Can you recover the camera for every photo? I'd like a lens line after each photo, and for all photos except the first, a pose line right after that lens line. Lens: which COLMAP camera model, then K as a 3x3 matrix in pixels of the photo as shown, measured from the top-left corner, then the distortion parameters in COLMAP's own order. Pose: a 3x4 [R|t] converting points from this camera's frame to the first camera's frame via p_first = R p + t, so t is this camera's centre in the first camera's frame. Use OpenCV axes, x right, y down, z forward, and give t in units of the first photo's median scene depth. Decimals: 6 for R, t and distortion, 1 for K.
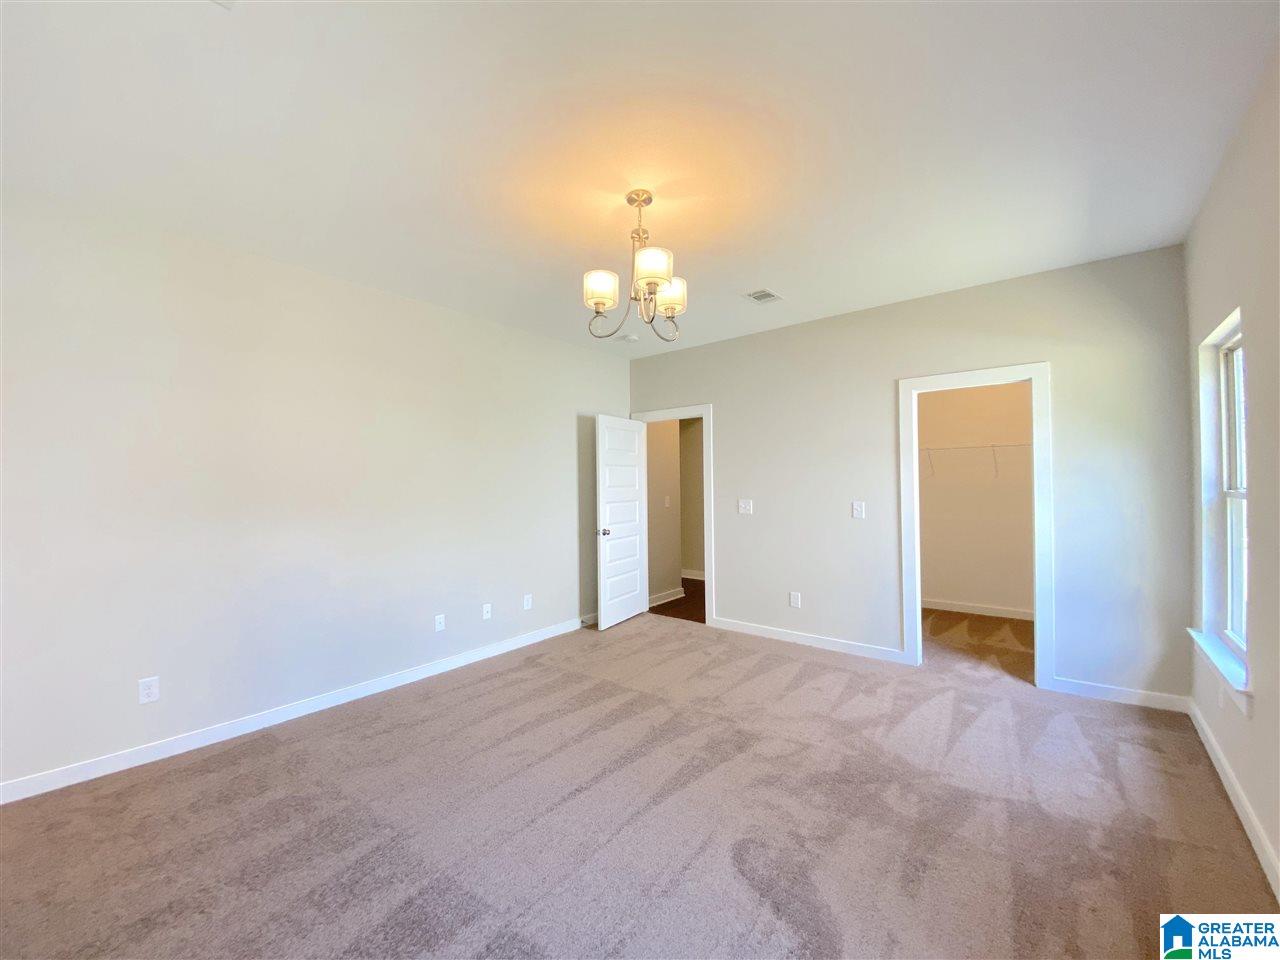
lens RADIAL K [[524.1, 0, 636.1], [0, 524.1, 479.0], [0, 0, 1]] dist [0.034861, -0.028674]
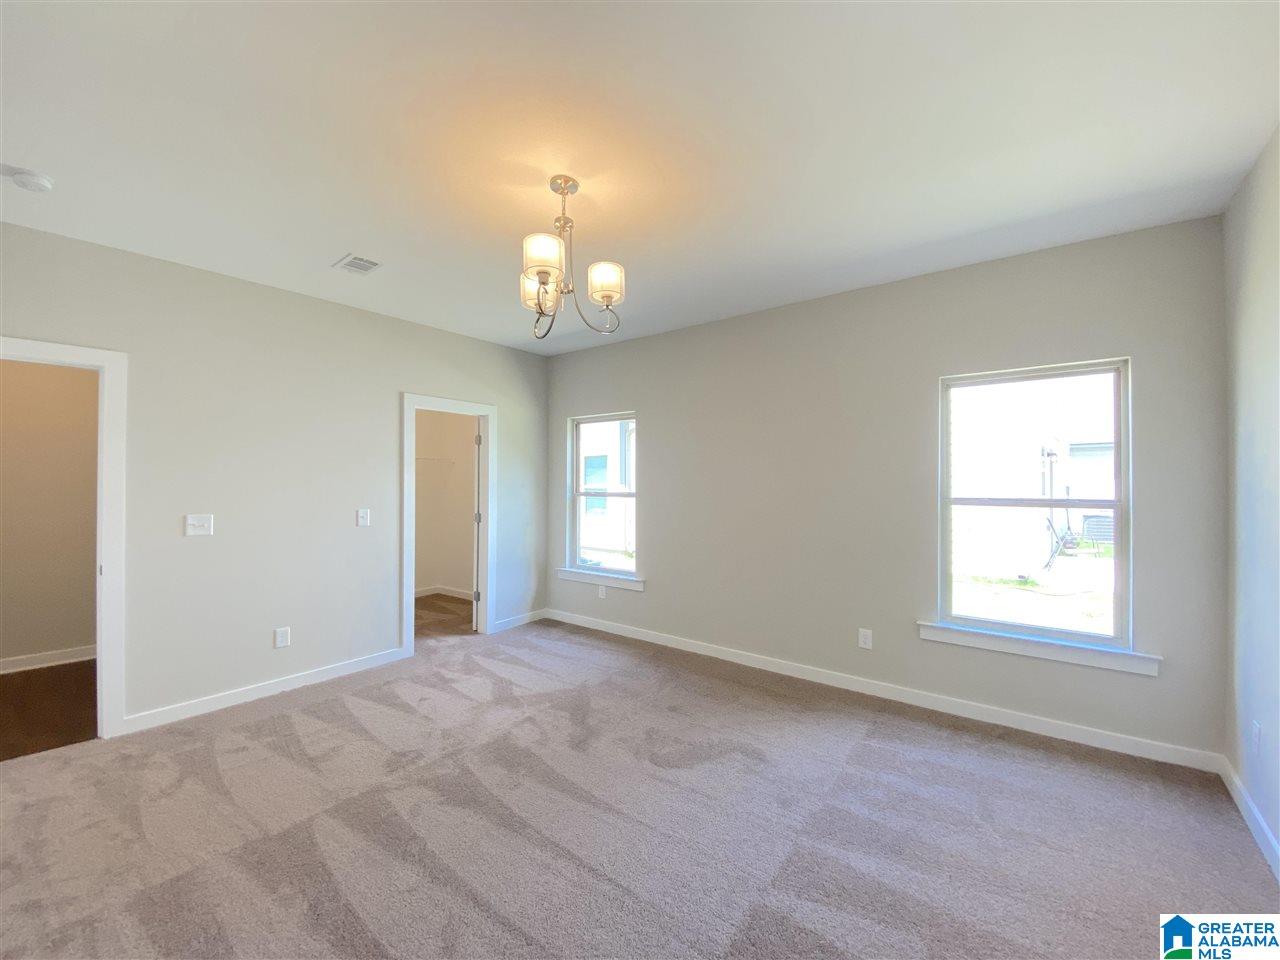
lens RADIAL K [[524.1, 0, 636.1], [0, 524.1, 479.0], [0, 0, 1]] dist [0.034861, -0.028674]
pose [[-0.034643, 0.023175, 0.999131, -0.655282], [-0.006375, 0.999706, -0.023410, 0.009700], [-0.999379, -0.007180, -0.034485, 0.639306]]
